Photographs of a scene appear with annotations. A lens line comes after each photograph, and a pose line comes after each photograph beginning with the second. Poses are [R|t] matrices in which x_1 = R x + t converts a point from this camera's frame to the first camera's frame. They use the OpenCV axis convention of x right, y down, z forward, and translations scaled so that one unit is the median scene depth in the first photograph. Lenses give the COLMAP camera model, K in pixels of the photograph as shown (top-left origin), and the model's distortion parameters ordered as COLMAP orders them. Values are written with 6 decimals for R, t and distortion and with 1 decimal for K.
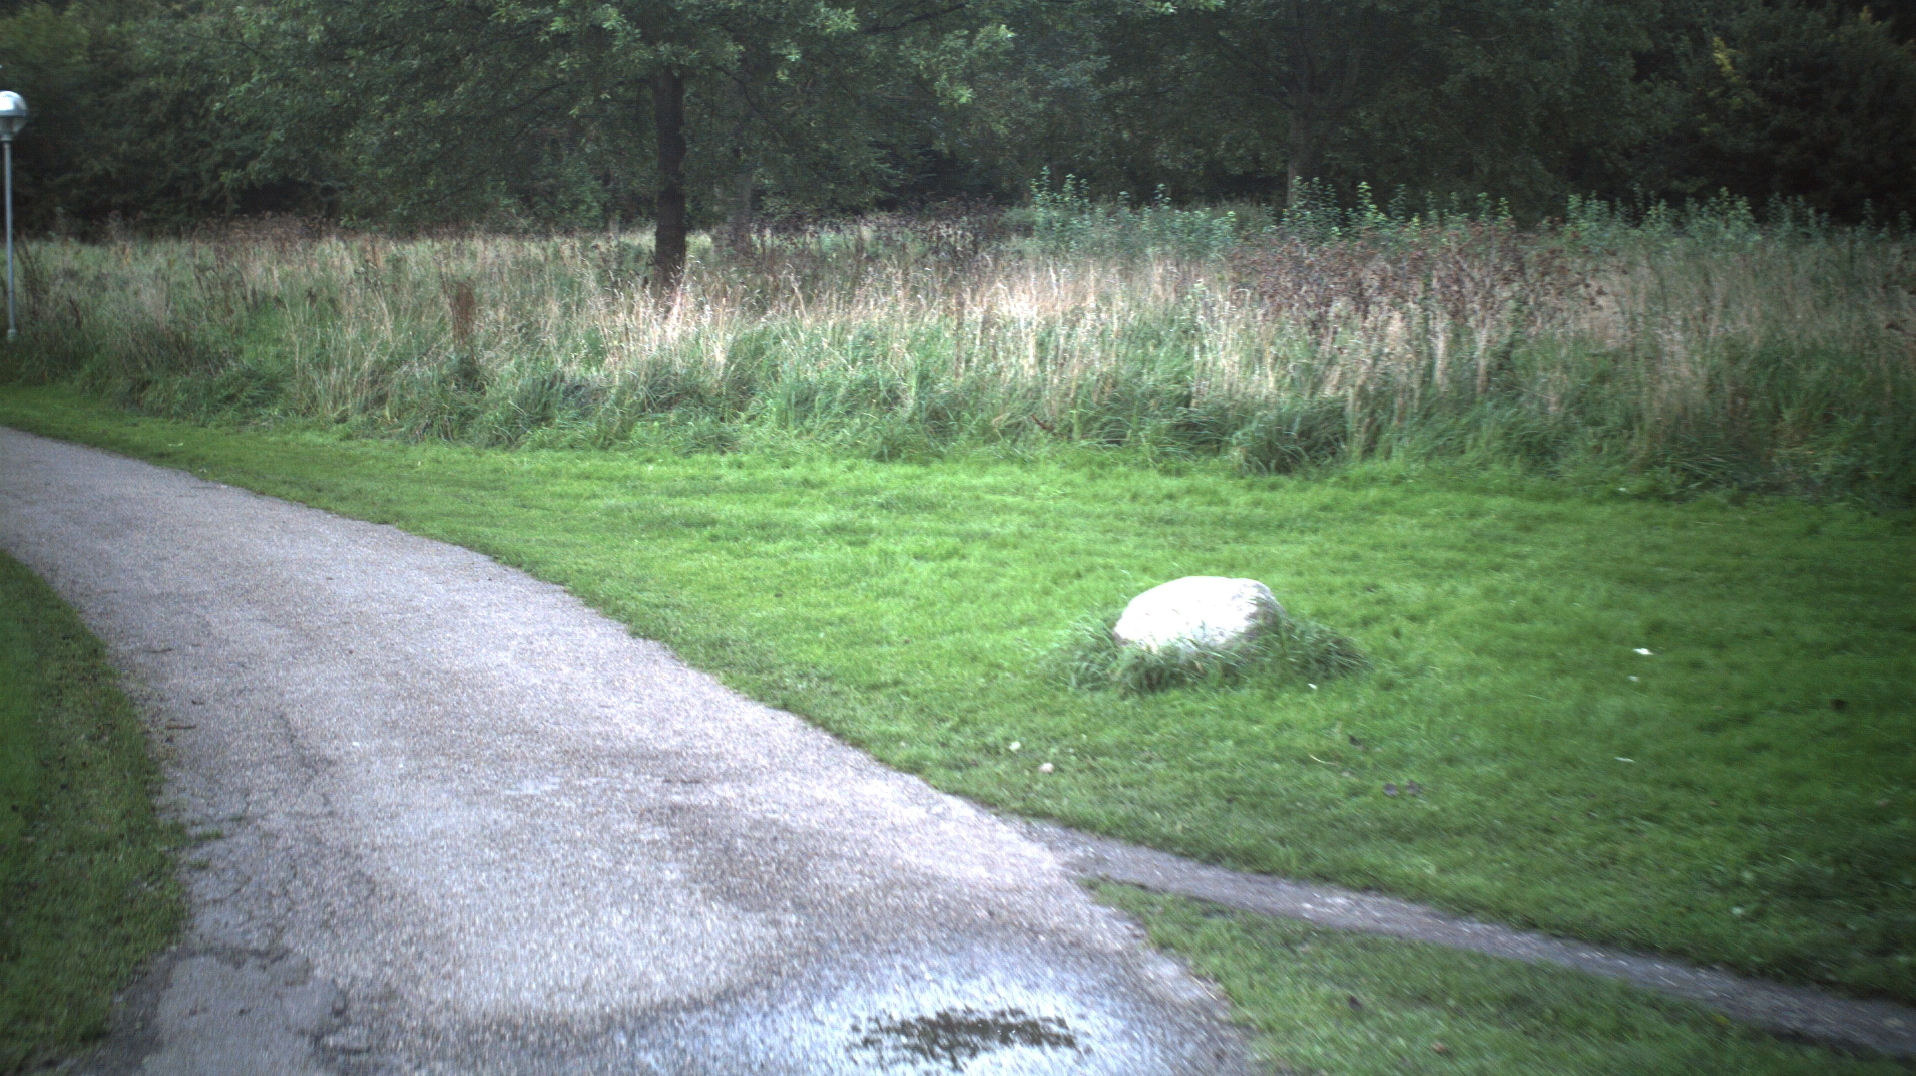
lens RADIAL K [[3383.9, 0, 948.9], [0, 3383.9, 522.3], [0, 0, 1]] dist [-0.268644, 0.000000]
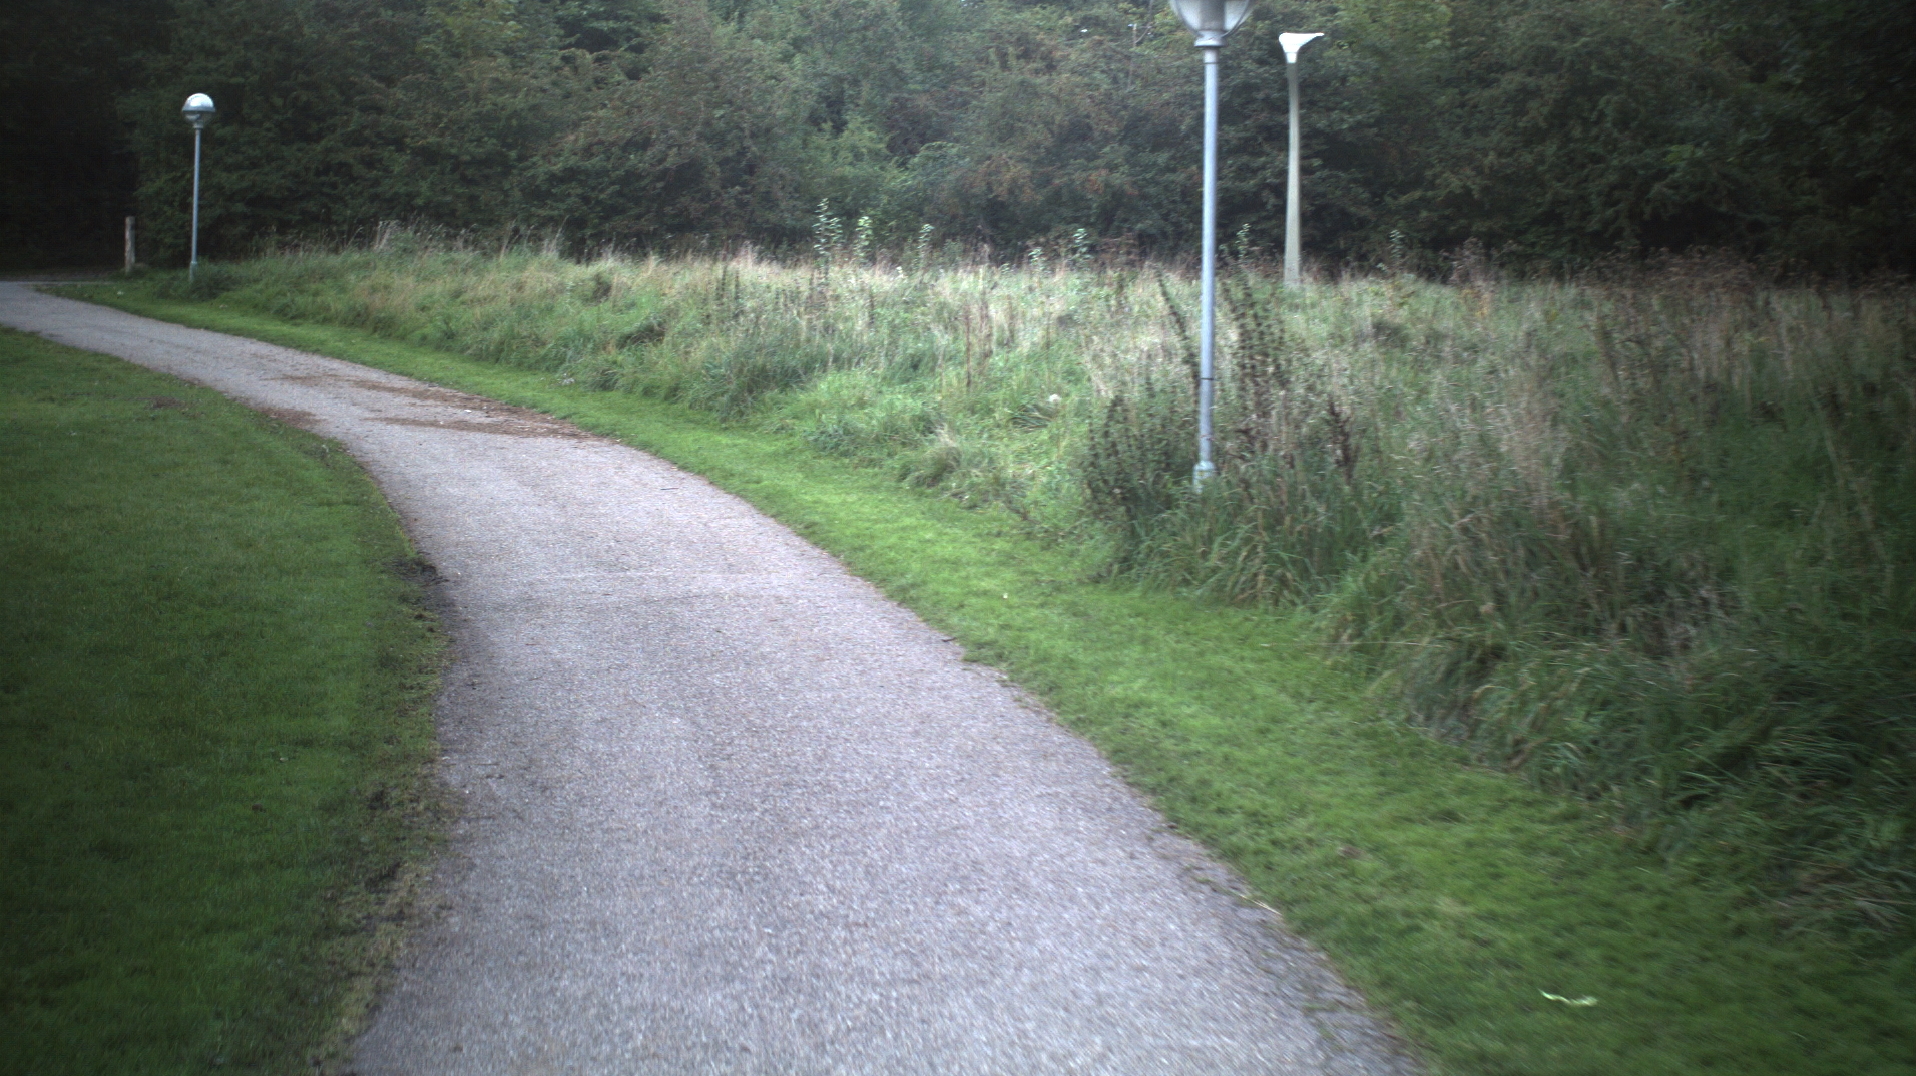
lens RADIAL K [[3383.9, 0, 953.9], [0, 3383.9, 537.3], [0, 0, 1]] dist [-0.268644, 0.000000]
pose [[0.919961, 0.052778, -0.388440, -0.173109], [-0.056626, 0.998394, 0.001545, -0.060315], [0.387898, 0.020574, 0.921473, 0.721960]]
